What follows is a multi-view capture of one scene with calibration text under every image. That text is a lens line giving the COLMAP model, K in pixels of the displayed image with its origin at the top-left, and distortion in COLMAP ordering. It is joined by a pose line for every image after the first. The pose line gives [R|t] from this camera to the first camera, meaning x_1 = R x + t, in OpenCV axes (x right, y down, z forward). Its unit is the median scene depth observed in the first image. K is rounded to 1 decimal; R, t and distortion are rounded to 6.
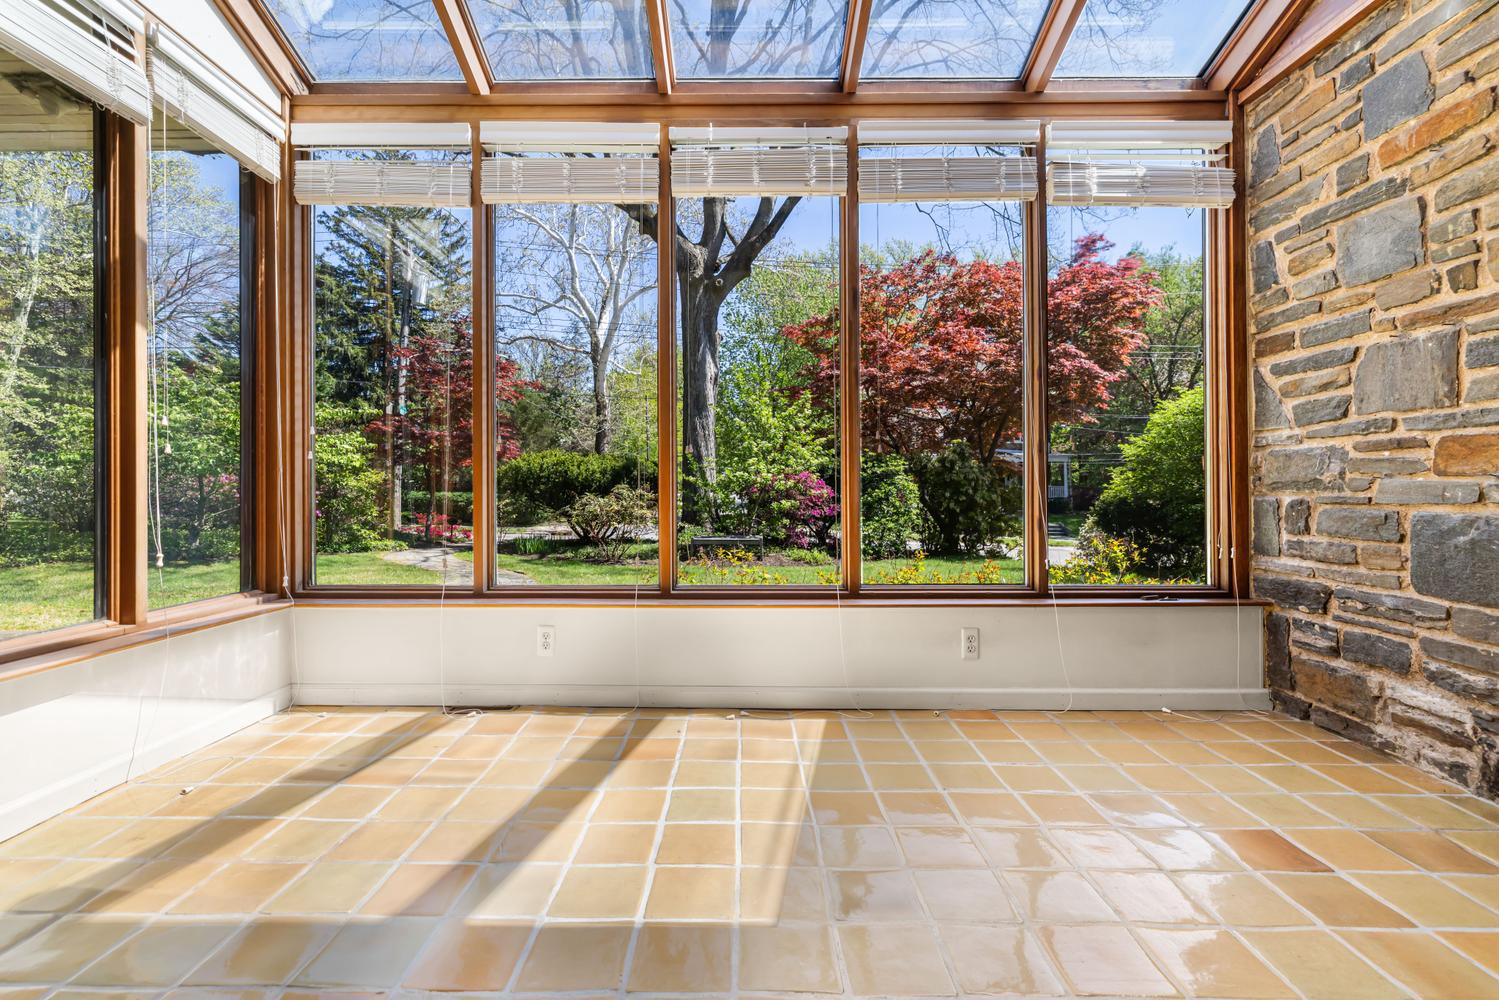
lens RADIAL K [[656.8, 0, 744.4], [0, 656.8, 486.2], [0, 0, 1]] dist [0.002286, 0.000310]
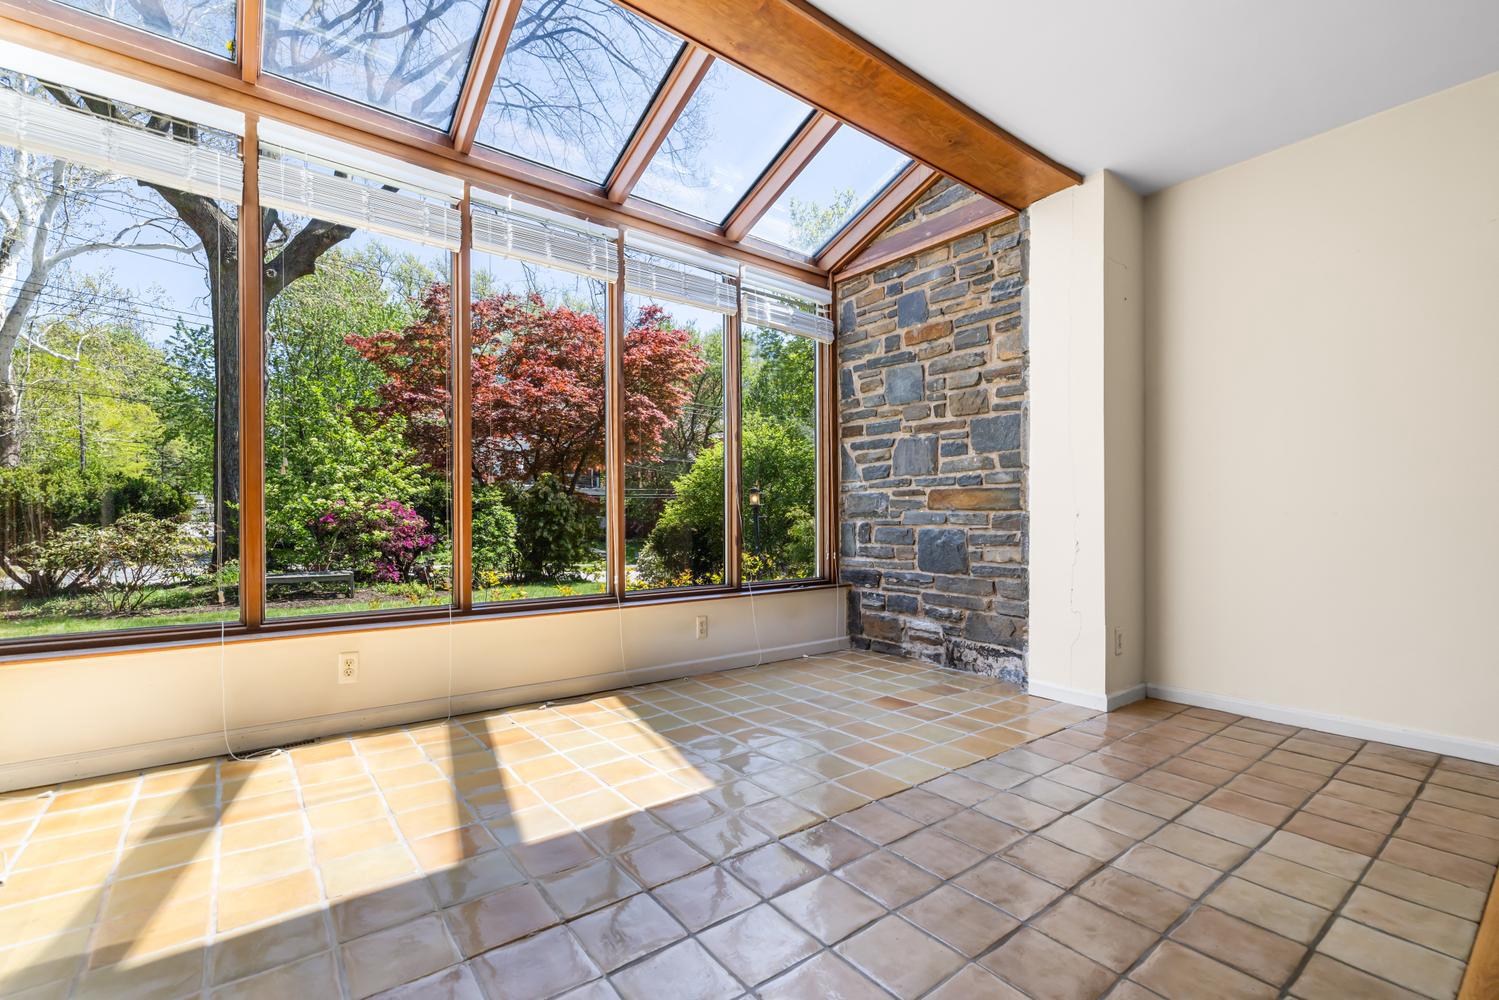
lens RADIAL K [[656.8, 0, 734.1], [0, 656.8, 519.3], [0, 0, 1]] dist [0.002286, 0.000310]
pose [[0.790666, 0.000273, 0.612247, -0.447966], [-0.002141, 0.999995, 0.002319, 0.006980], [-0.612243, -0.003145, 0.790663, -0.141742]]
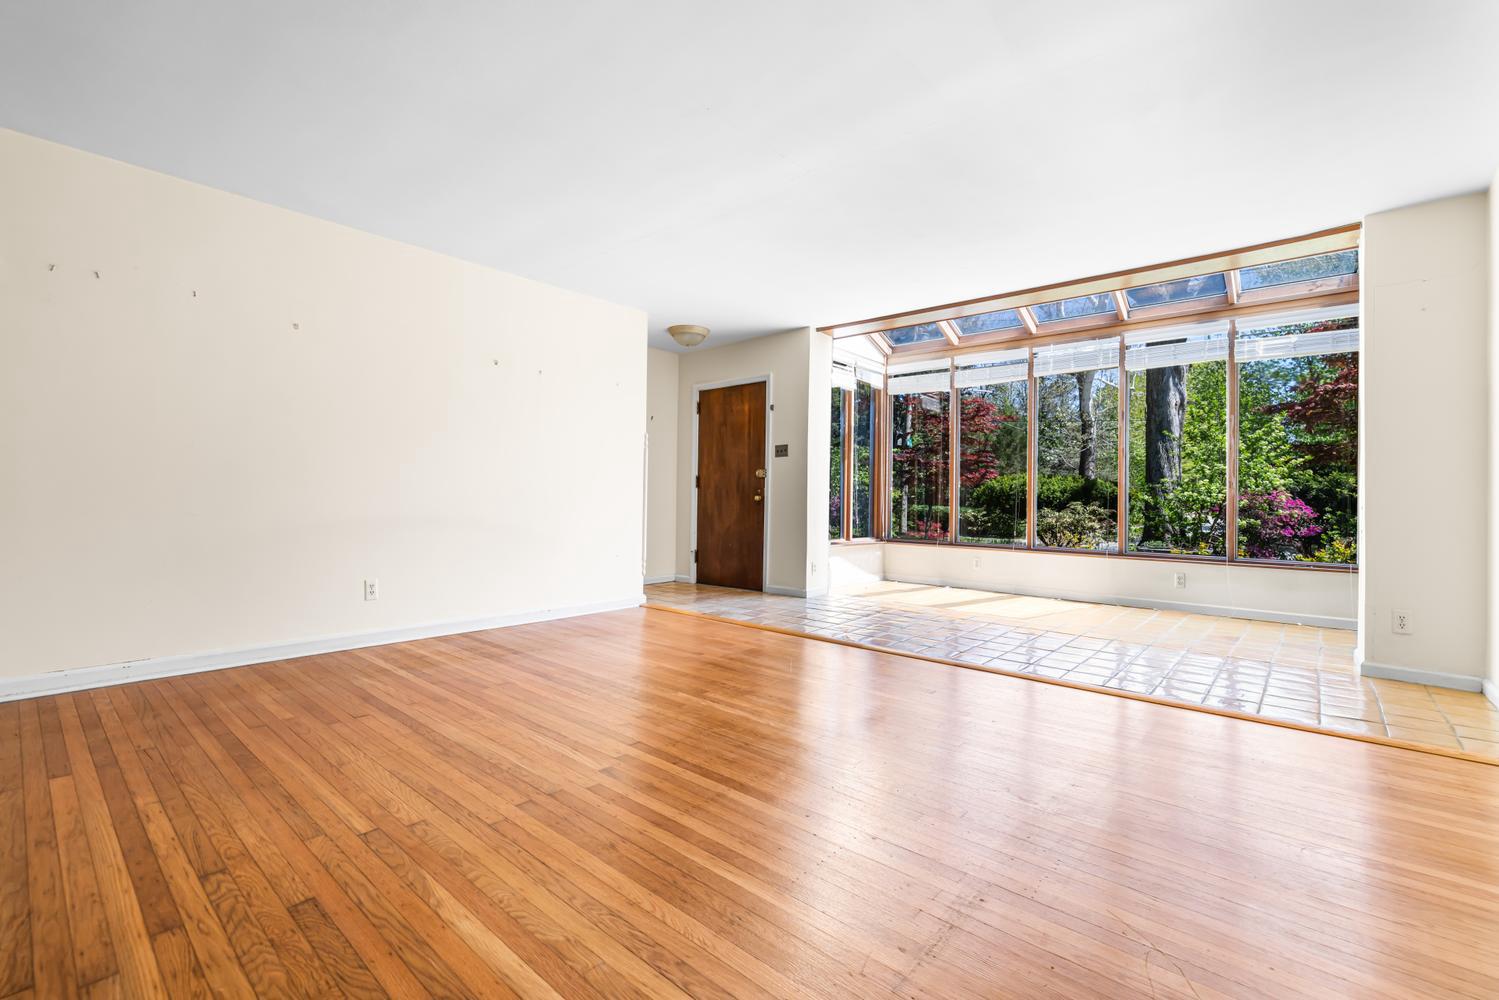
lens RADIAL K [[656.8, 0, 741.3], [0, 656.8, 488.0], [0, 0, 1]] dist [0.002286, 0.000310]
pose [[0.751215, 0.001974, -0.660055, 0.653998], [-0.016191, 0.999750, -0.015437, 0.002120], [0.659859, 0.022283, 0.751059, -1.430205]]
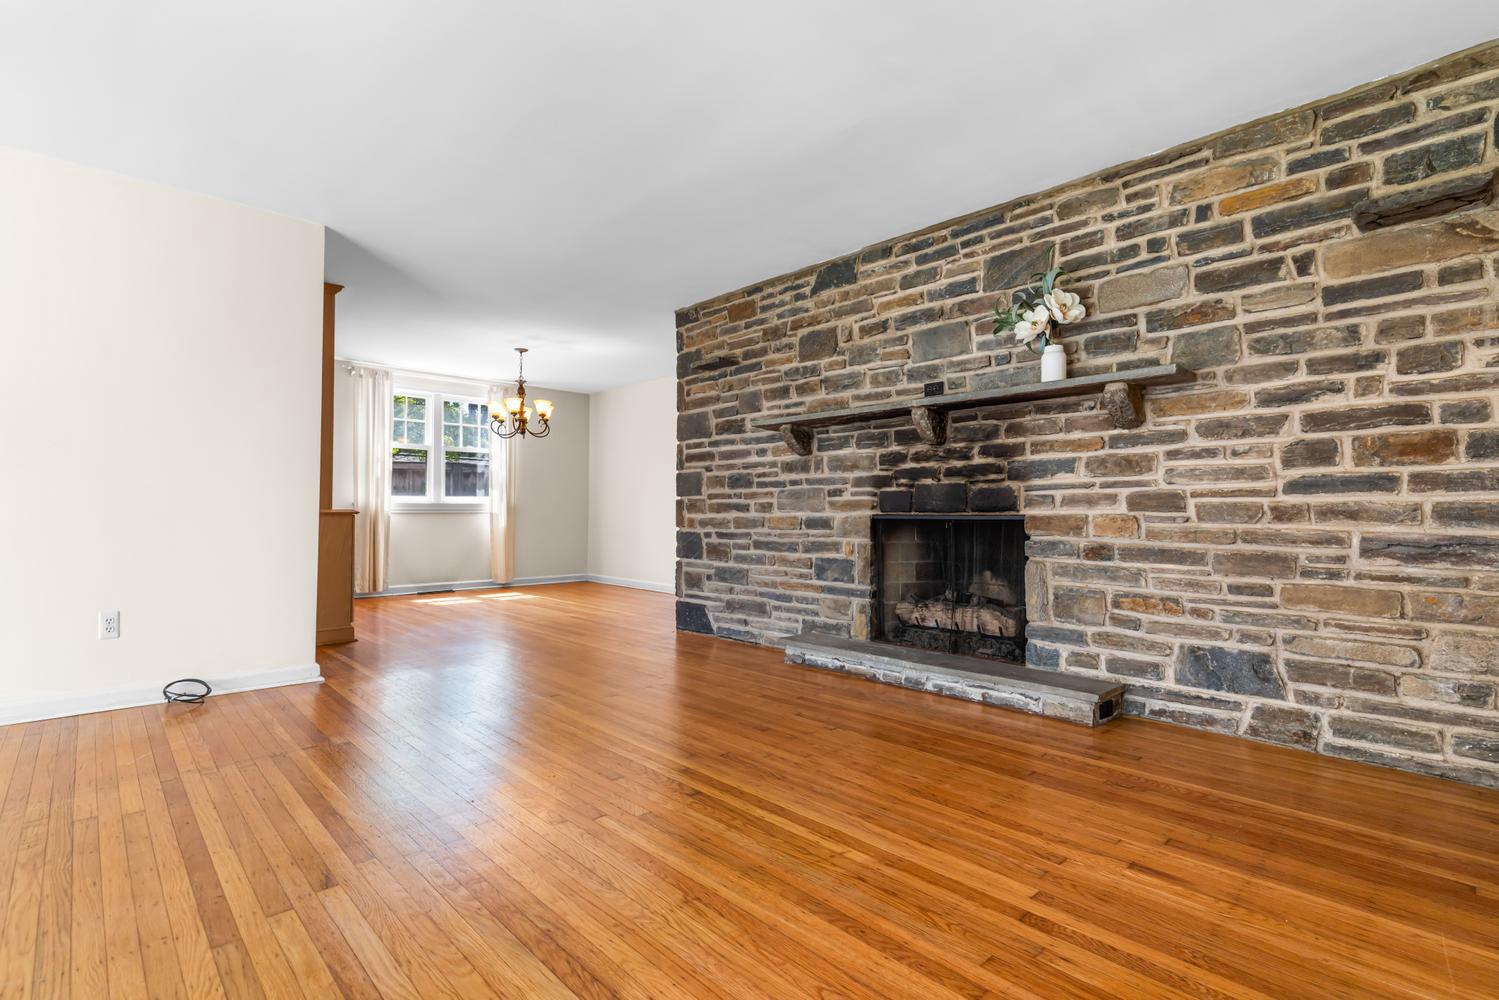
lens RADIAL K [[710.0, 0, 740.1], [0, 710.0, 499.1], [0, 0, 1]] dist [-0.000586, -0.000344]
pose [[-0.687955, 0.019128, 0.725502, -0.753691], [0.002093, 0.999701, -0.024373, 0.008756], [-0.725751, -0.015249, -0.687789, -0.736545]]
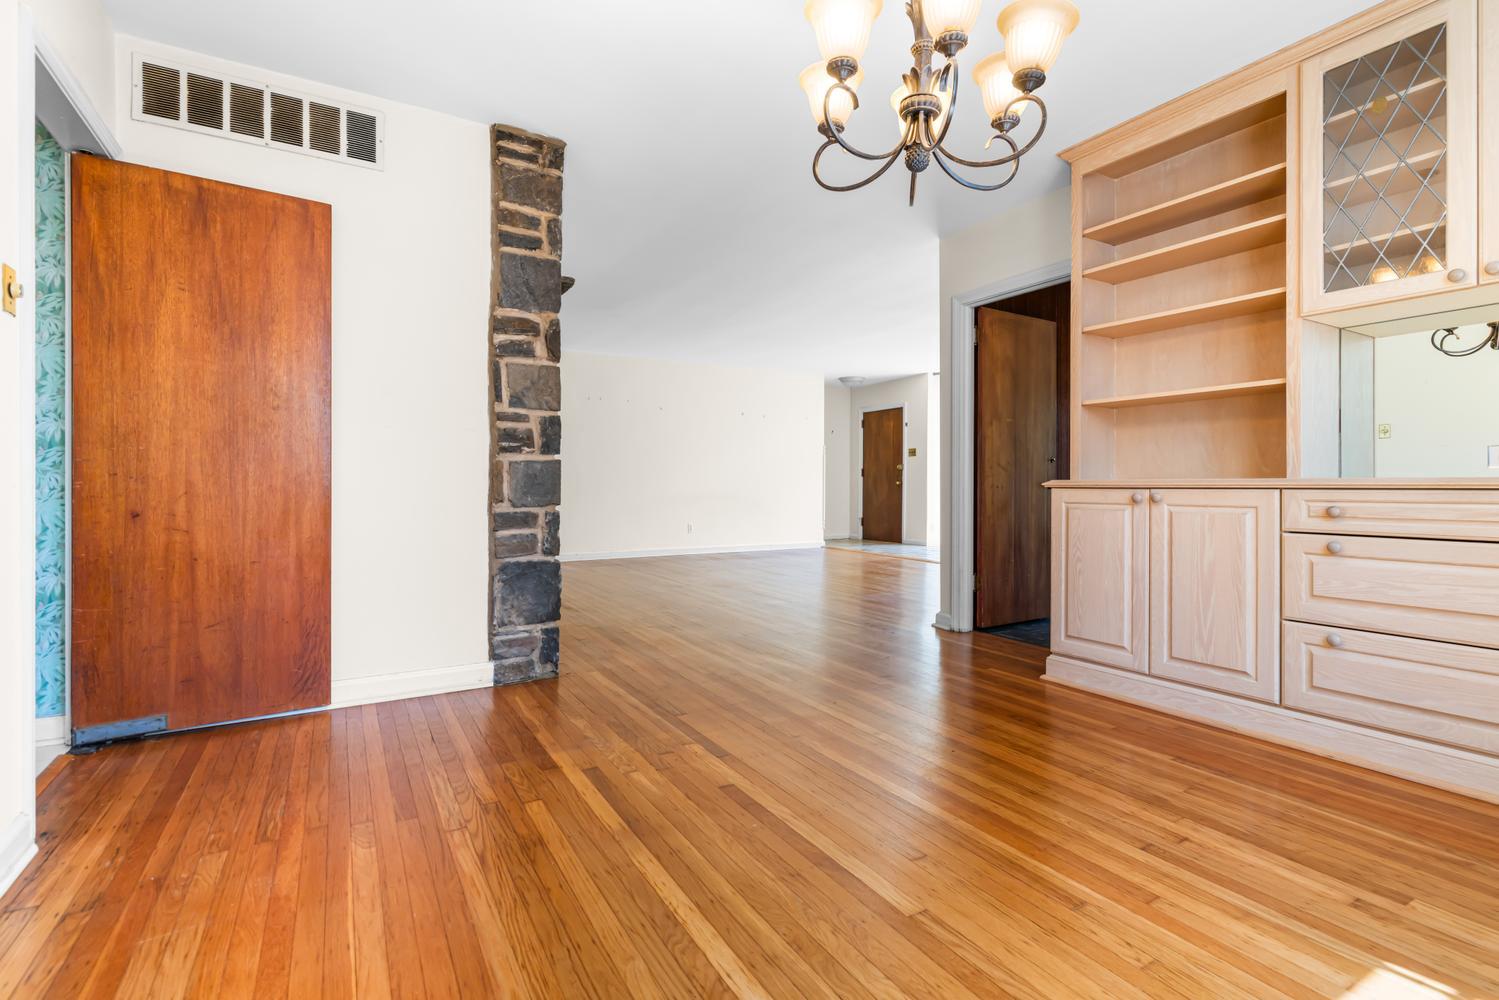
lens RADIAL K [[710.0, 0, 750.5], [0, 710.0, 490.1], [0, 0, 1]] dist [-0.000586, -0.000344]
pose [[0.519899, 0.015525, -0.854086, 2.073922], [-0.006727, 0.999878, 0.014081, -0.009093], [0.854201, -0.001575, 0.519940, -2.365061]]
